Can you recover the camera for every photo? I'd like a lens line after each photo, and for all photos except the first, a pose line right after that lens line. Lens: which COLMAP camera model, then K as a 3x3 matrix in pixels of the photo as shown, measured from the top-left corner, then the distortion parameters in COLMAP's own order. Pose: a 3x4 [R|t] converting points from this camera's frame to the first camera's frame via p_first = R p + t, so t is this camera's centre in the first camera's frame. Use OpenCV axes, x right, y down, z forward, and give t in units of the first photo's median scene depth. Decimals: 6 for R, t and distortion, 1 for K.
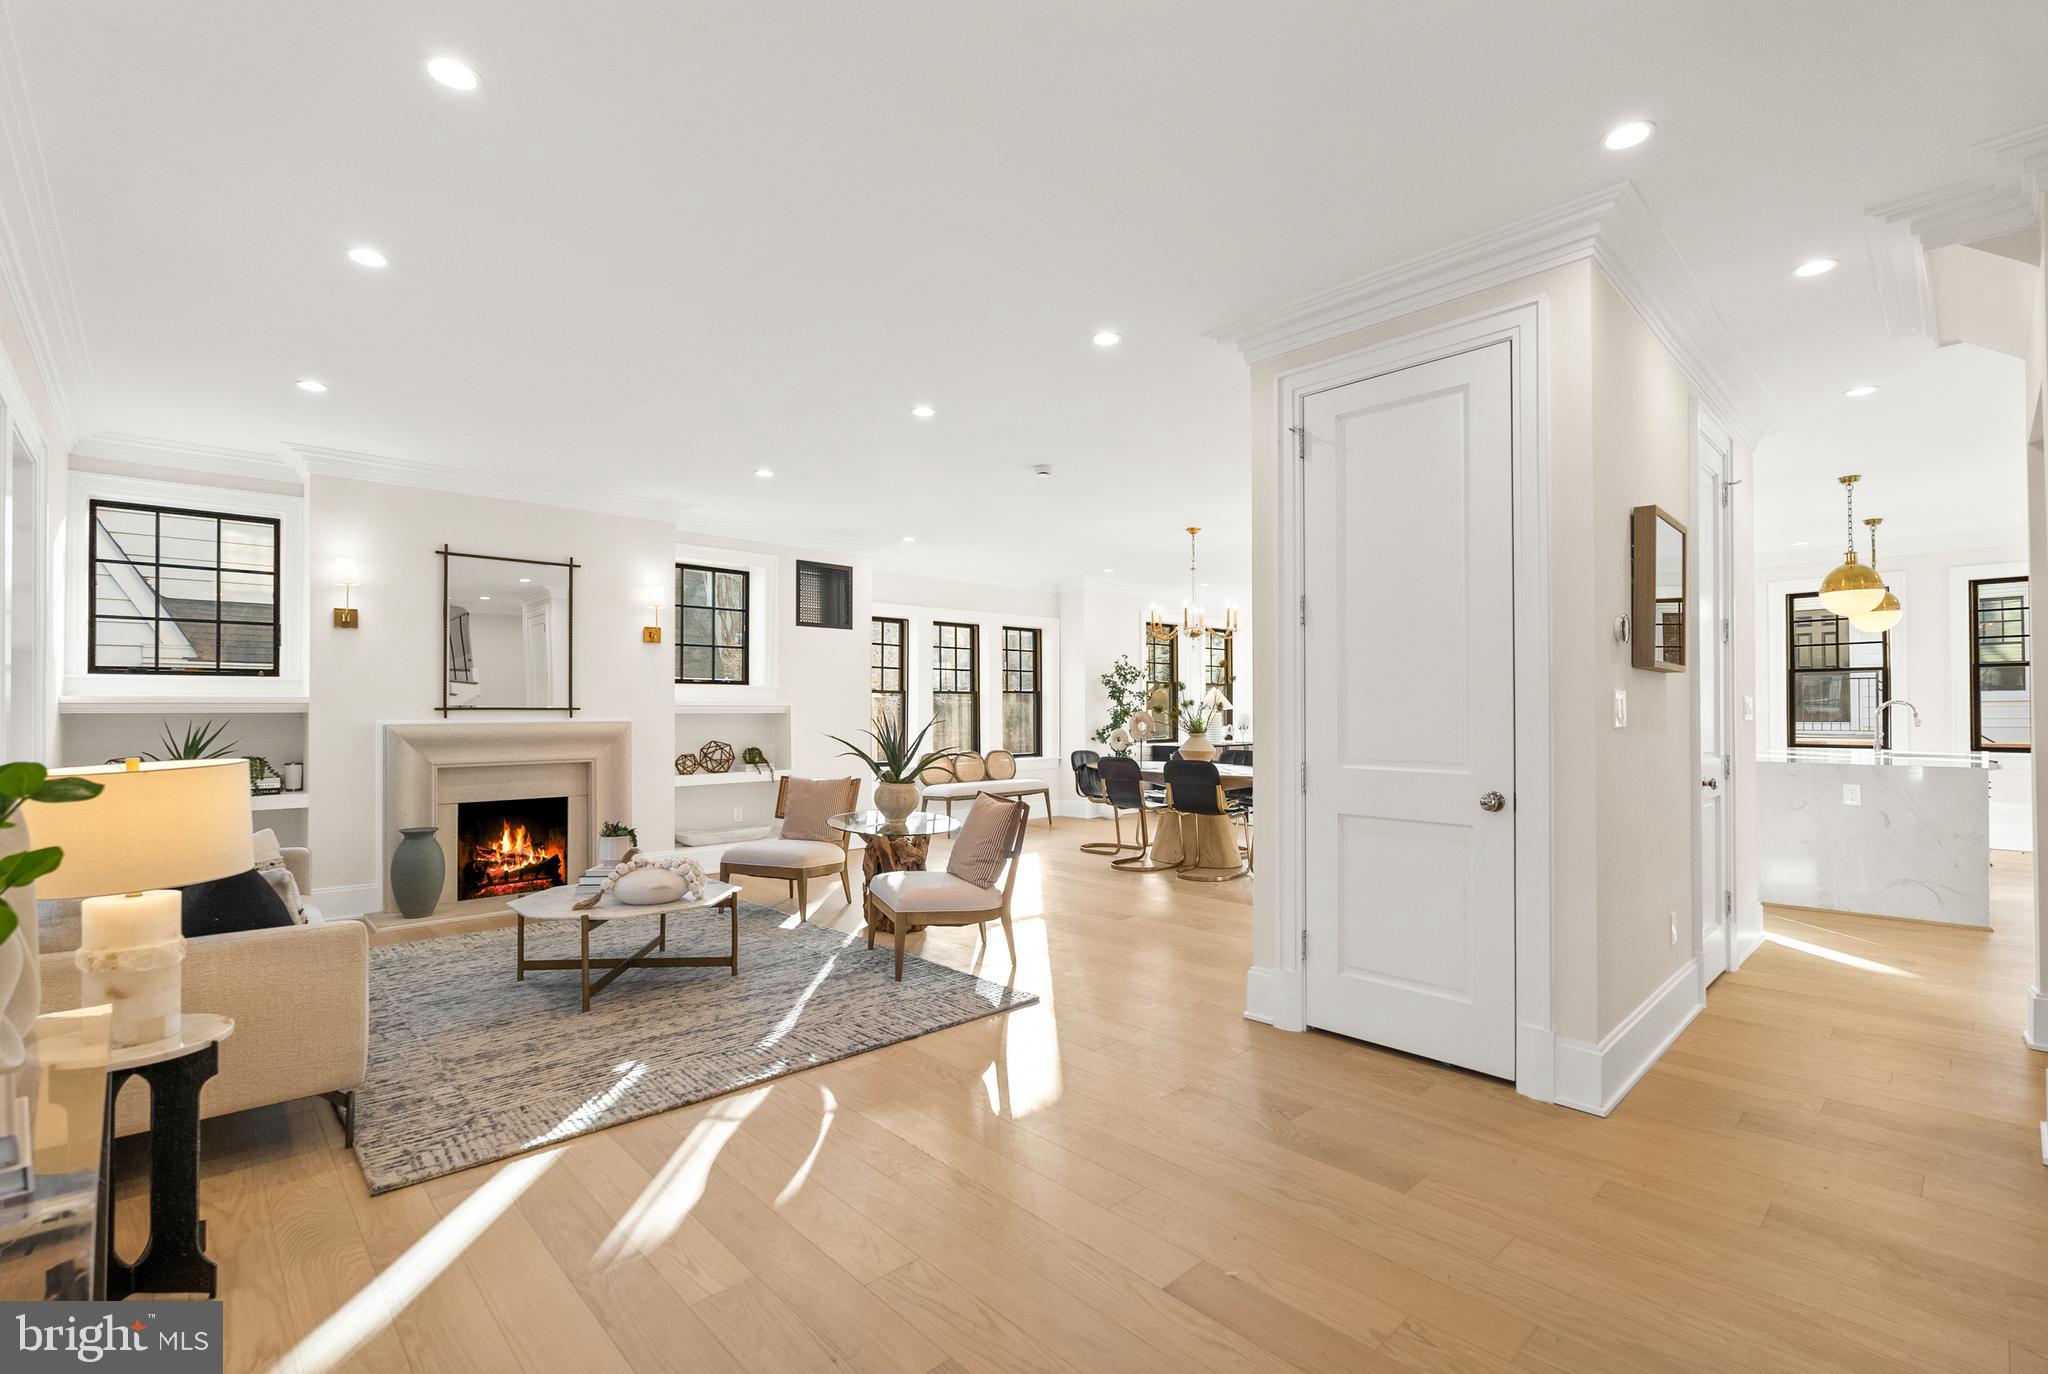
lens RADIAL K [[919.4, 0, 1028.3], [0, 919.4, 700.5], [0, 0, 1]] dist [-0.003771, 0.000151]
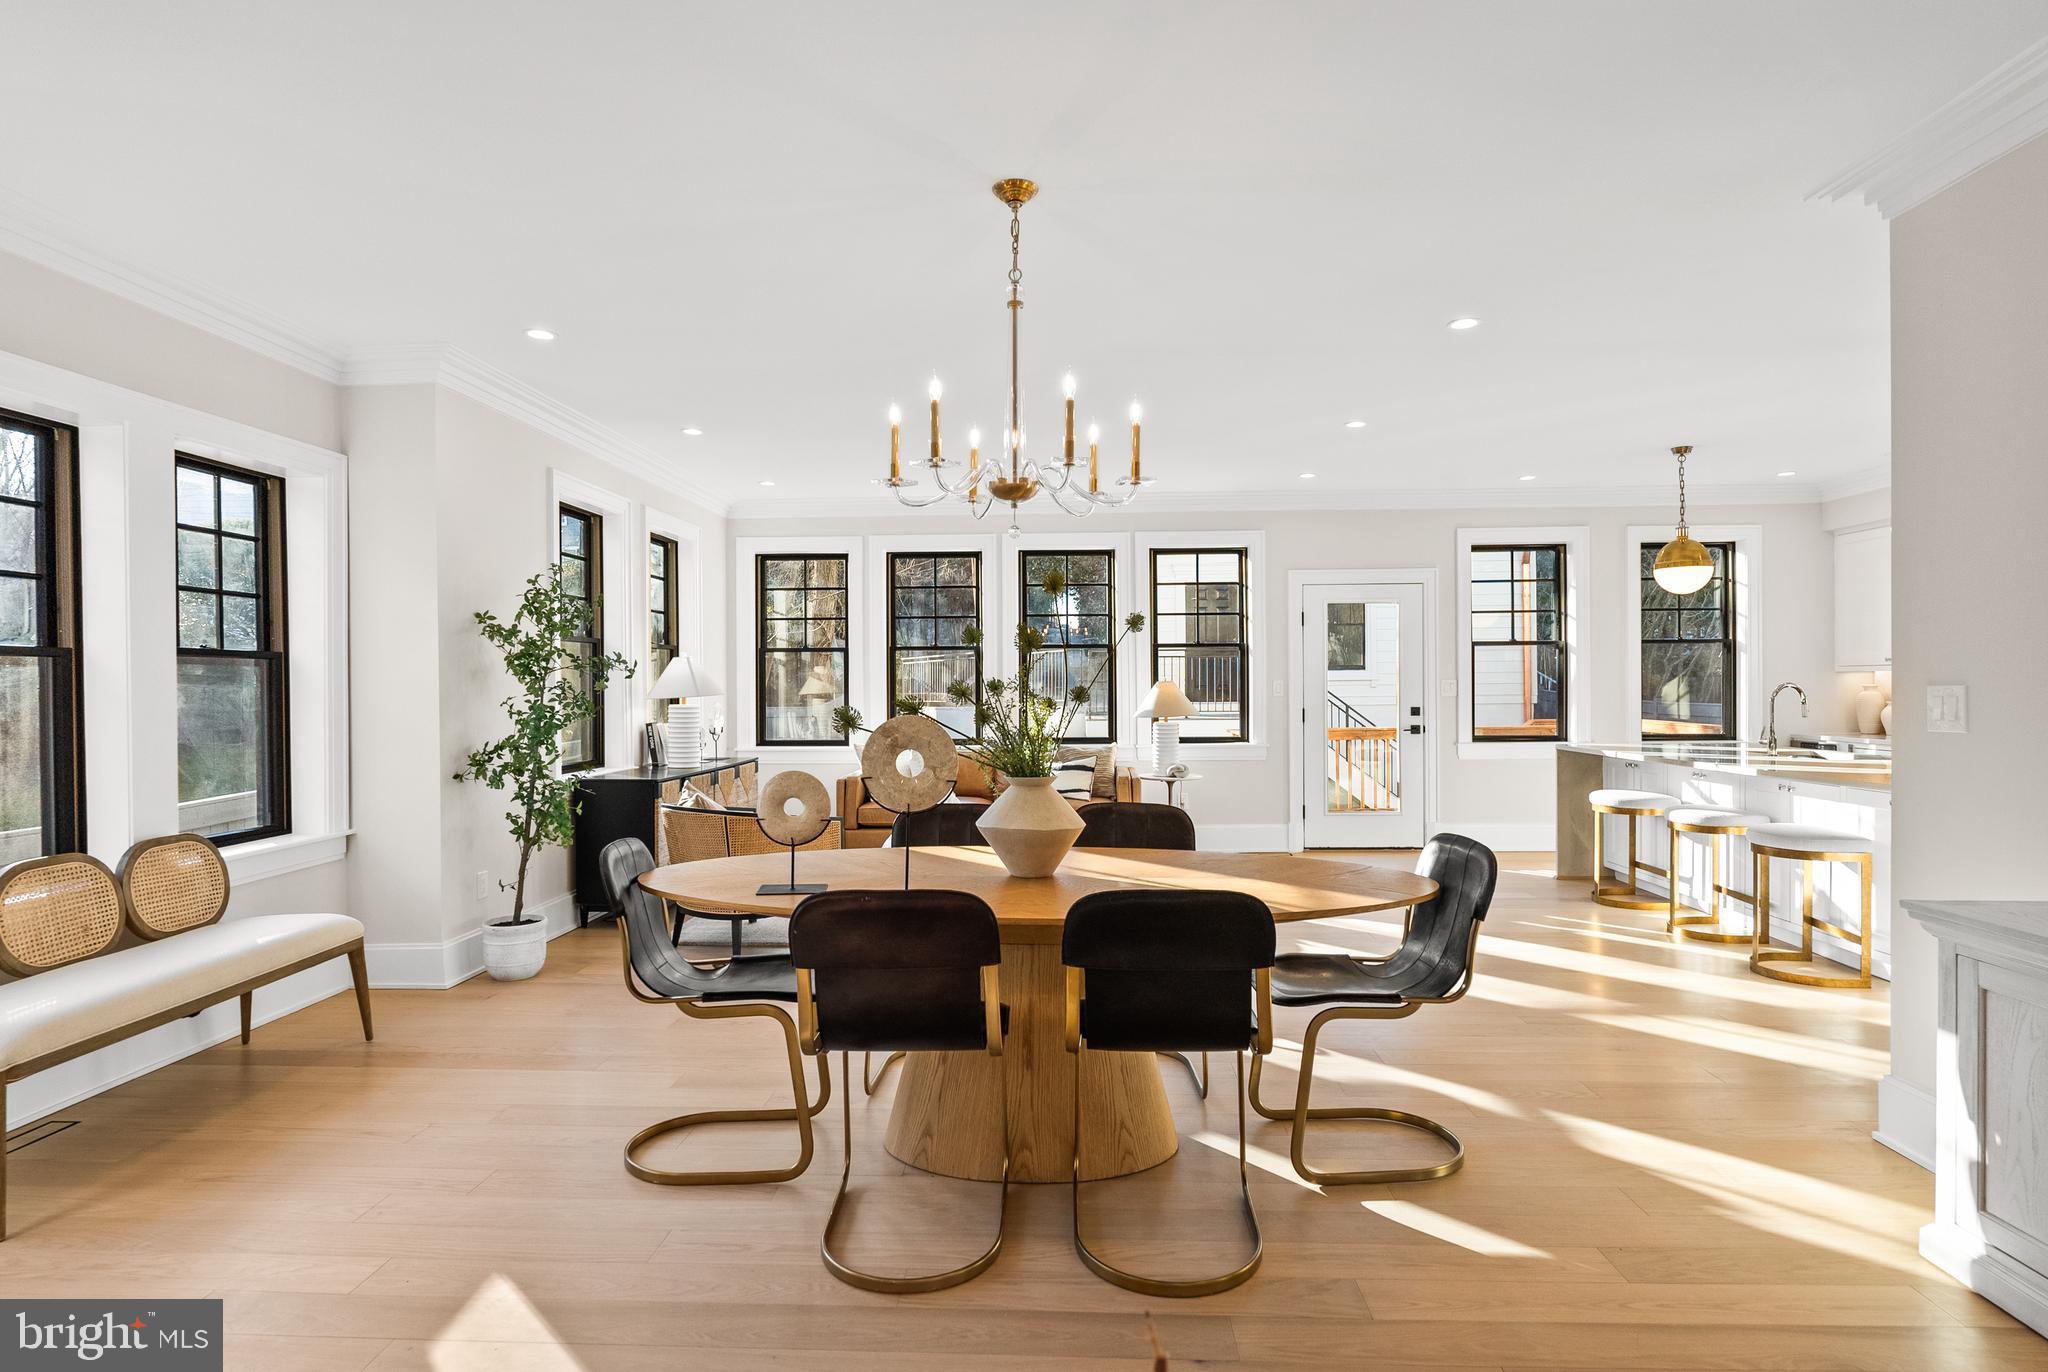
lens RADIAL K [[1084.6, 0, 1029.9], [0, 1084.6, 693.1], [0, 0, 1]] dist [-0.002261, -0.000200]
pose [[0.715535, -0.007016, 0.698542, -0.142786], [-0.003520, 0.999901, 0.013648, -0.001716], [-0.698568, -0.012225, 0.715439, 0.955588]]
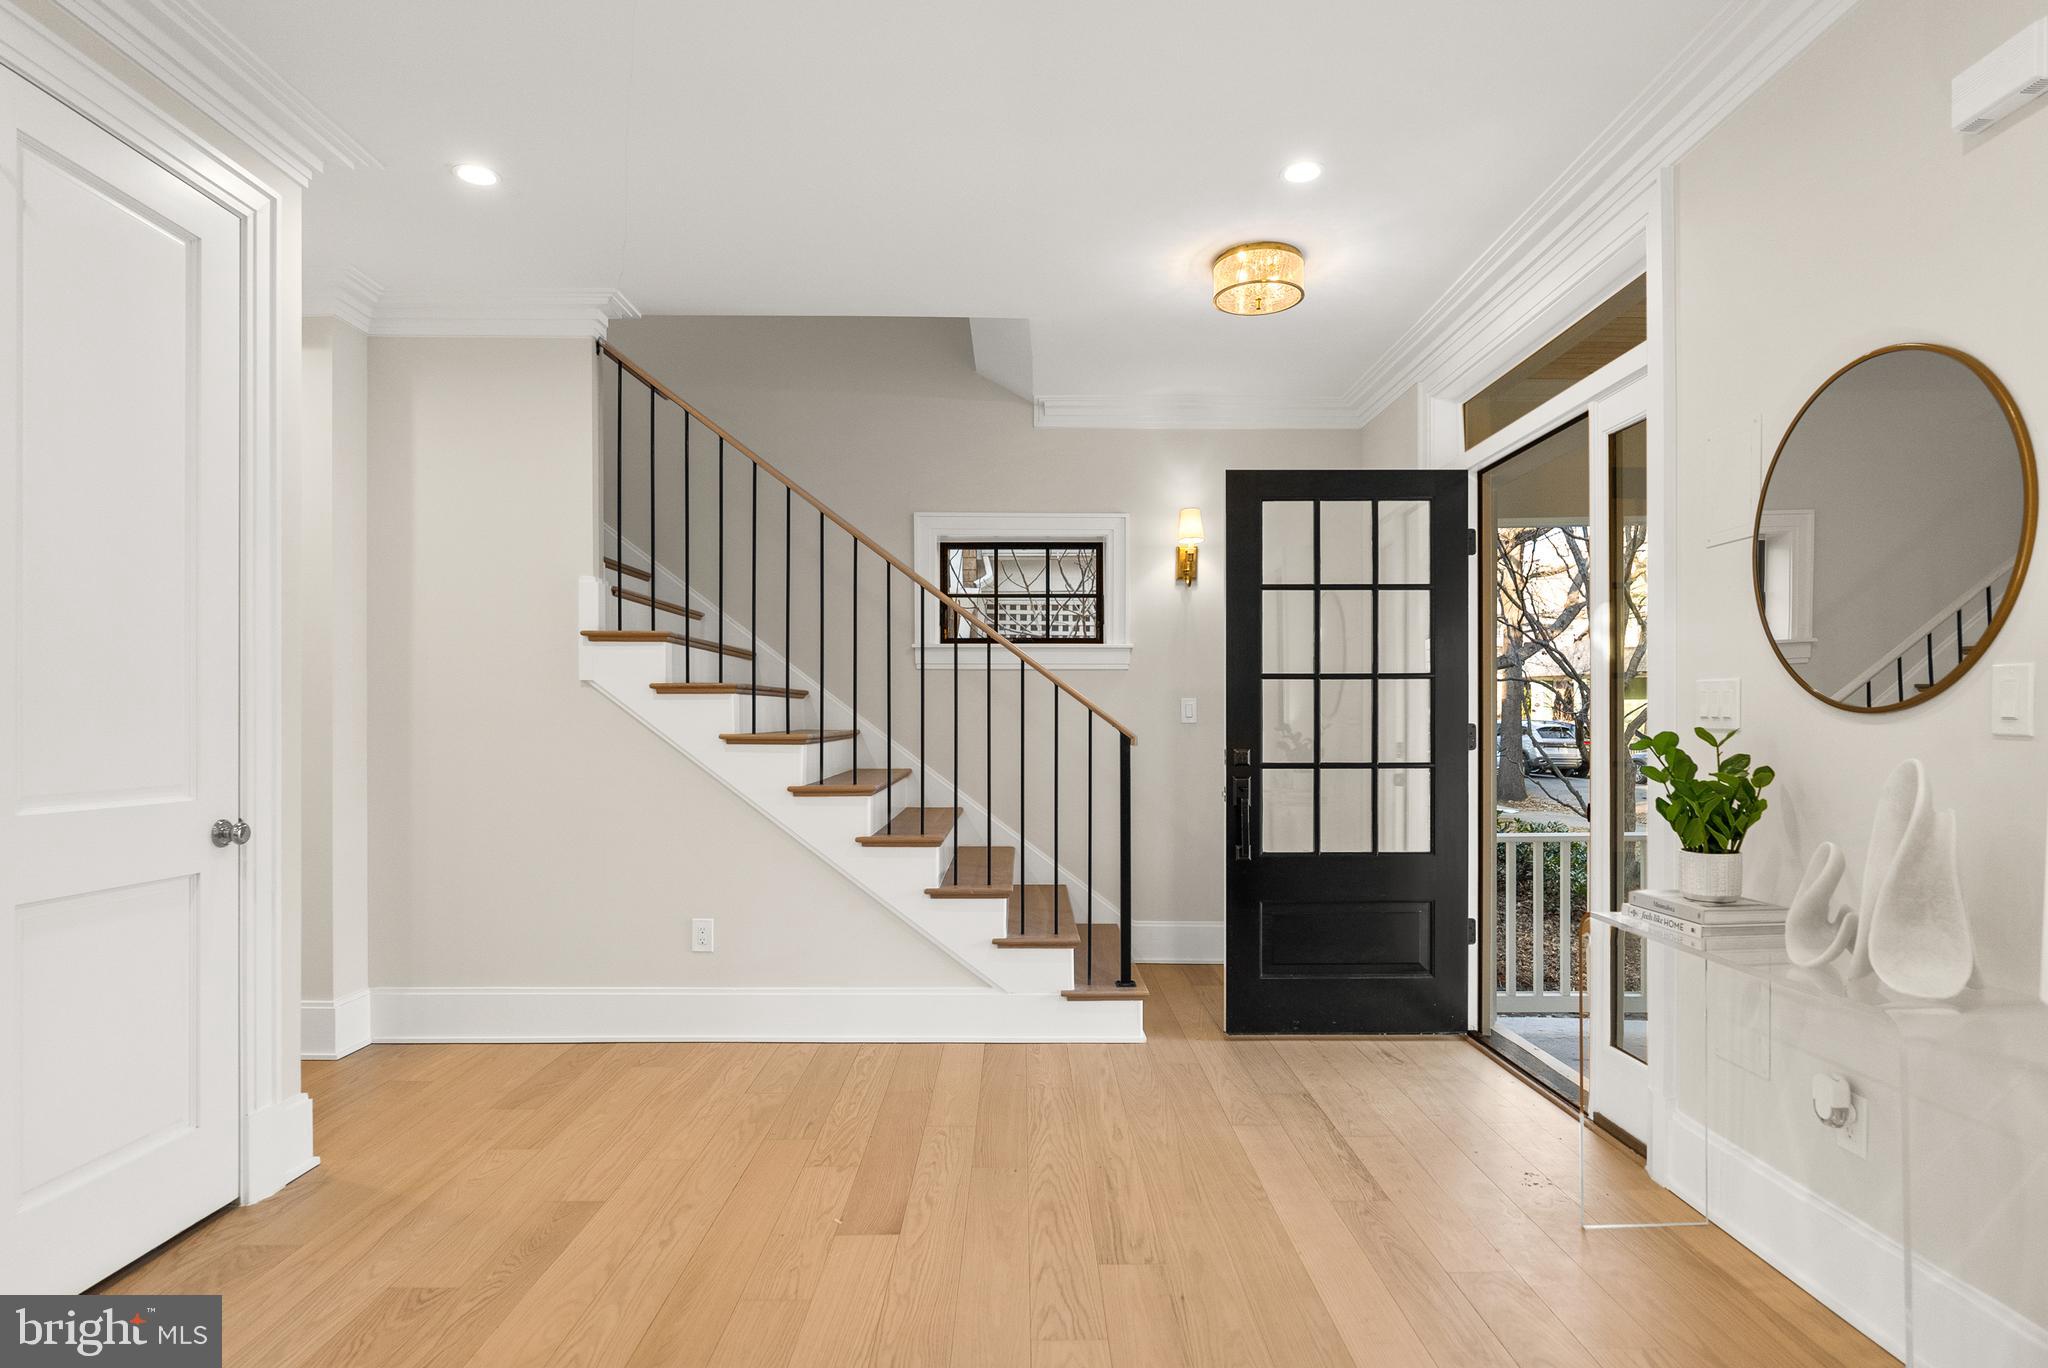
lens RADIAL K [[1122.2, 0, 1024.6], [0, 1122.2, 720.1], [0, 0, 1]] dist [-0.003191, -0.000924]
pose [[-0.728437, 0.003517, 0.685104, -0.309366], [-0.005279, 0.999928, -0.010747, 0.014514], [-0.685092, -0.011445, -0.728366, 0.658530]]
